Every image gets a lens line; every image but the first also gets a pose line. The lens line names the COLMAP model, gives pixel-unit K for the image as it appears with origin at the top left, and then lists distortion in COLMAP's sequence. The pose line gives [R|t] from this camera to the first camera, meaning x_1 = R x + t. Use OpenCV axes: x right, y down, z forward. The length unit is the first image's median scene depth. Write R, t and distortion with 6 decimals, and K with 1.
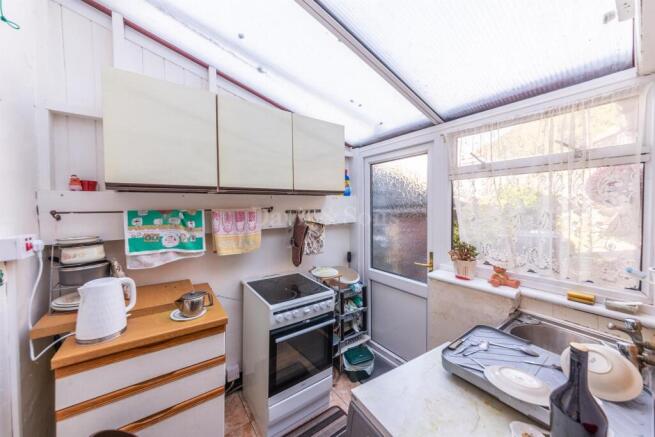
lens RADIAL K [[233.2, 0, 327.3], [0, 233.2, 210.5], [0, 0, 1]] dist [0.000185, -0.000011]
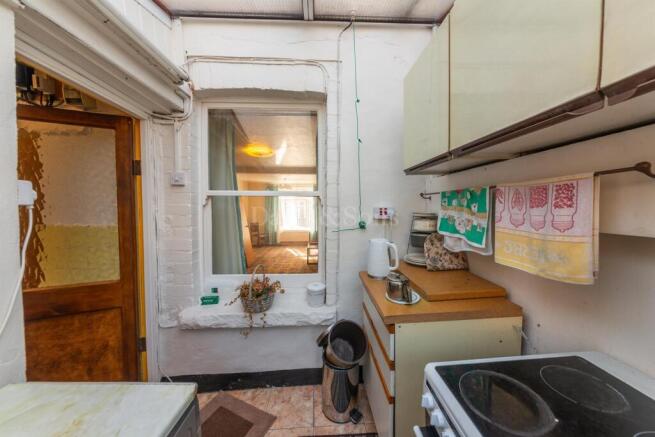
lens RADIAL K [[233.2, 0, 327.3], [0, 233.2, 210.5], [0, 0, 1]] dist [0.000185, -0.000011]
pose [[-0.540951, 0.030894, -0.840487, 0.285371], [-0.005741, 0.999166, 0.040421, 0.042360], [0.841035, 0.026691, -0.540322, 1.023645]]
